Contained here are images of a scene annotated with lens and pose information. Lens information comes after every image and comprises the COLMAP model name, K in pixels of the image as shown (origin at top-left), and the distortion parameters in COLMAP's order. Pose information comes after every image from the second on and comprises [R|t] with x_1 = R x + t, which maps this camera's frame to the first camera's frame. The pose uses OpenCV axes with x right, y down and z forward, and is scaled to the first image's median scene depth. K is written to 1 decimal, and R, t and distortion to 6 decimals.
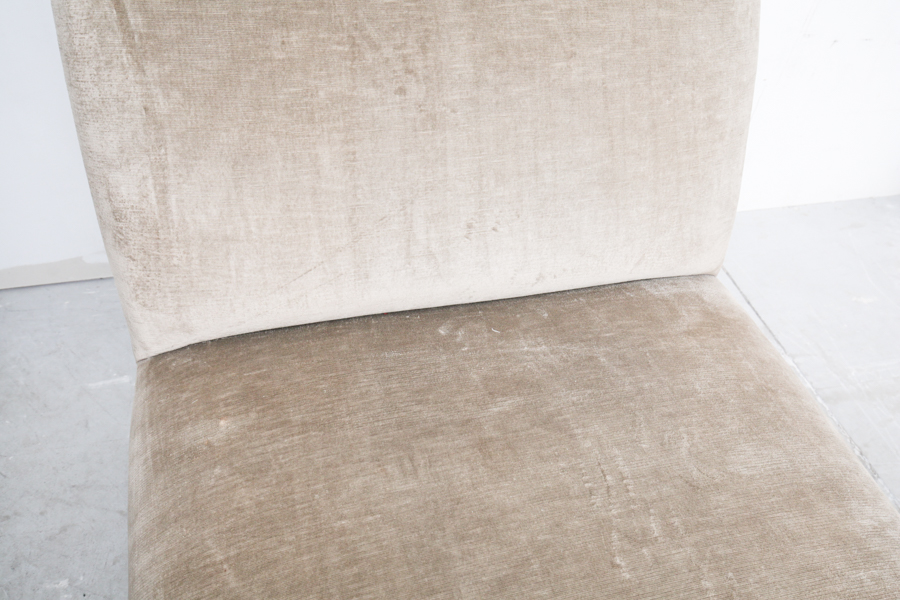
lens RADIAL K [[801.1, 0, 449.5], [0, 801.1, 300.5], [0, 0, 1]] dist [0.027974, -0.000902]
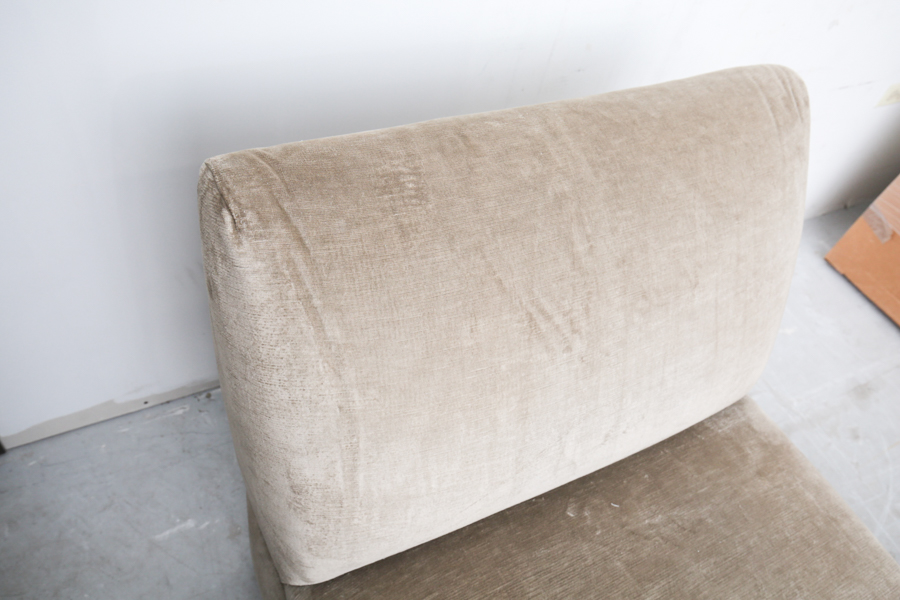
lens RADIAL K [[723.9, 0, 450.9], [0, 723.9, 299.0], [0, 0, 1]] dist [0.017960, -0.006107]
pose [[0.974004, -0.105911, 0.200248, -0.384107], [0.082845, 0.989278, 0.120274, -0.440123], [-0.210839, -0.100558, 0.972335, 0.097898]]
